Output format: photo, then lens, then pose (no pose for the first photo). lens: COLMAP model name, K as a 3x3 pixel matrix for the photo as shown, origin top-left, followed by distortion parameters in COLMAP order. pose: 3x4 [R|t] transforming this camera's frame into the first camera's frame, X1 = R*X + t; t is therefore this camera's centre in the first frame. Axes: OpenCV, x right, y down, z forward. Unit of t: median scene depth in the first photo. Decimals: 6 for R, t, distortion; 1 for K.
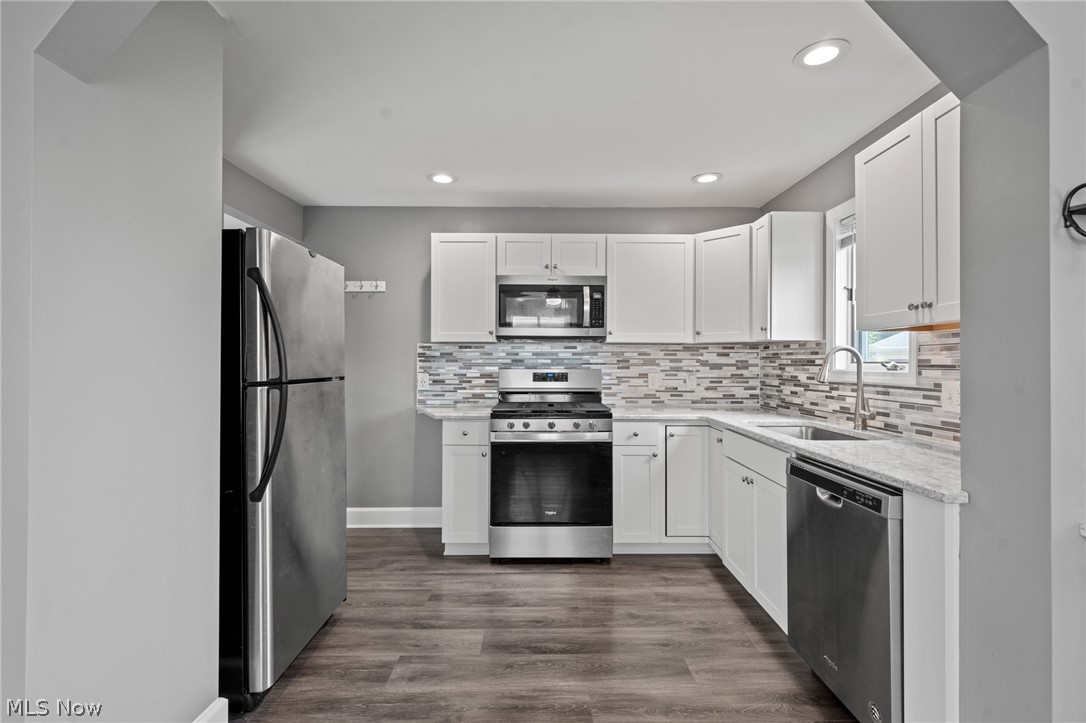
lens RADIAL K [[494.2, 0, 543.9], [0, 494.2, 358.8], [0, 0, 1]] dist [-0.000295, -0.000299]
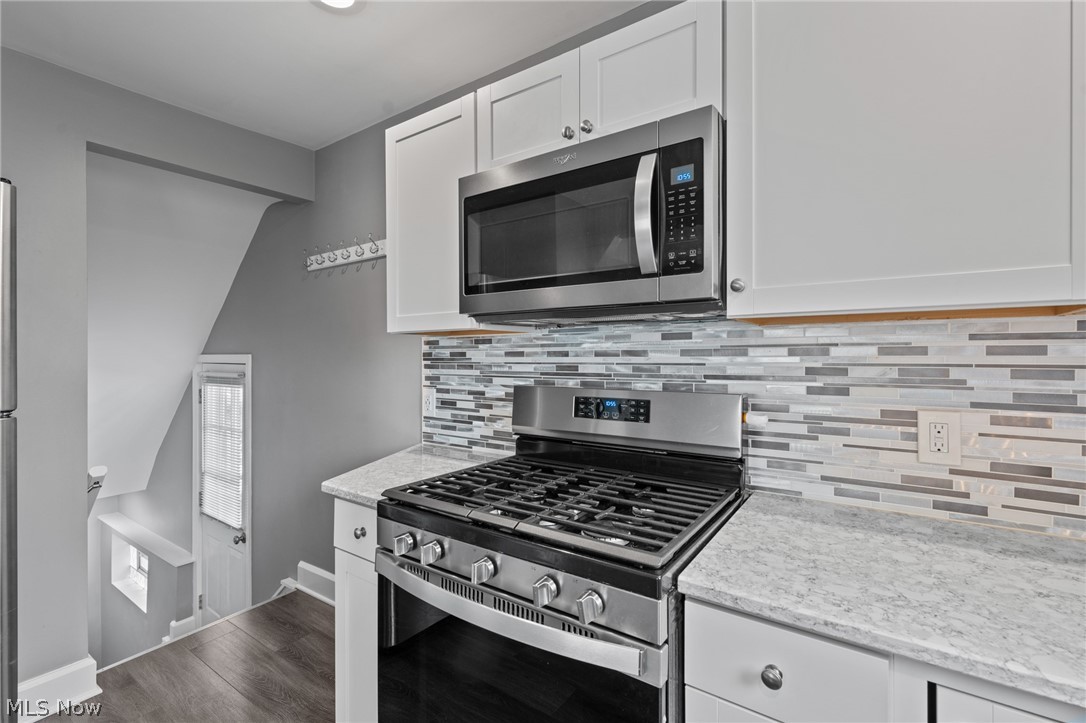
lens RADIAL K [[485.0, 0, 543.3], [0, 485.0, 355.7], [0, 0, 1]] dist [-0.000884, -0.000258]
pose [[0.816285, -0.005616, -0.577623, 0.208895], [0.012191, 0.999898, 0.007506, -0.011979], [0.577521, -0.013169, 0.816269, 0.657049]]
